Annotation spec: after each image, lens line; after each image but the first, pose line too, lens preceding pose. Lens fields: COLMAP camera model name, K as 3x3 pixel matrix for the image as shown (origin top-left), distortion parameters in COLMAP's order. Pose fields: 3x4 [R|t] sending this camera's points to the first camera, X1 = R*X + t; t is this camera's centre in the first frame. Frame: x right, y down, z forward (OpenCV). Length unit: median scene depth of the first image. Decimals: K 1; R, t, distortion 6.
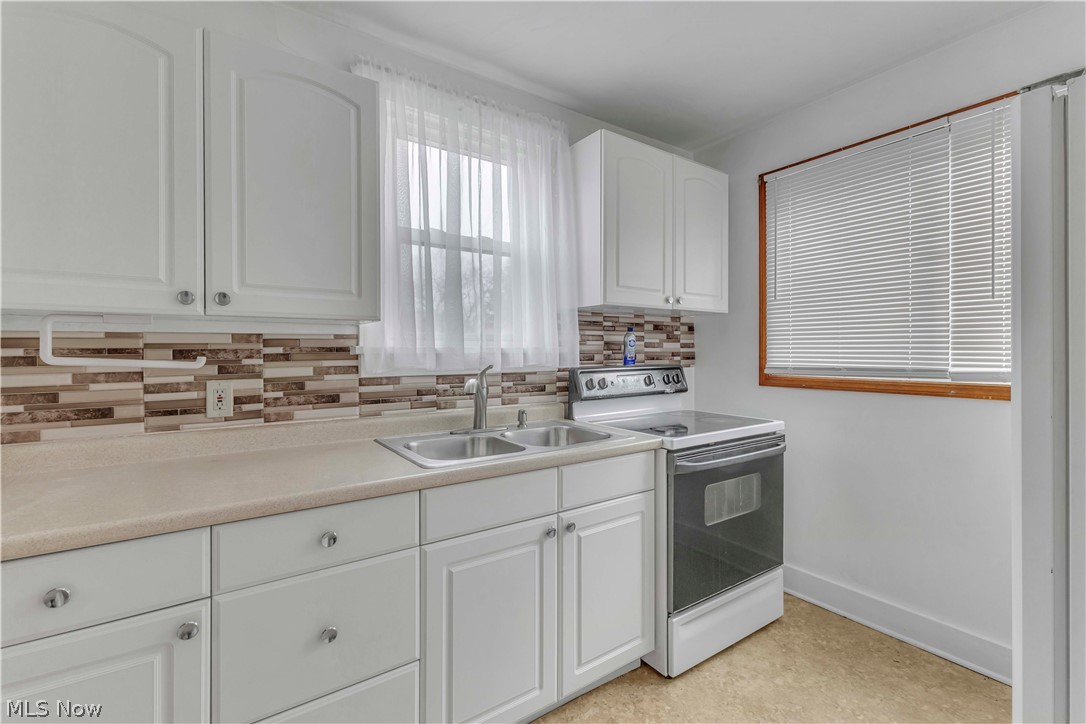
lens RADIAL K [[473.1, 0, 537.7], [0, 473.1, 350.9], [0, 0, 1]] dist [-0.002155, -0.000291]
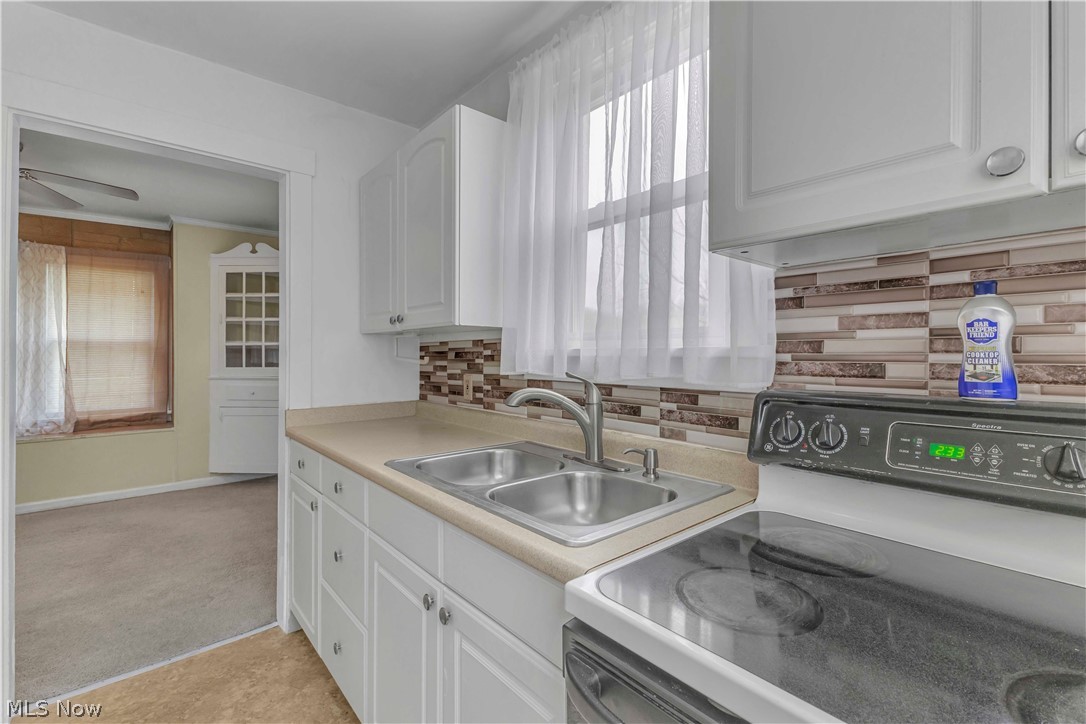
lens RADIAL K [[473.1, 0, 539.5], [0, 473.1, 357.5], [0, 0, 1]] dist [-0.002155, -0.000291]
pose [[0.118264, 0.012620, -0.992902, 0.681674], [0.001680, 0.999915, 0.012909, -0.003488], [0.992981, -0.003195, 0.118233, 0.947016]]
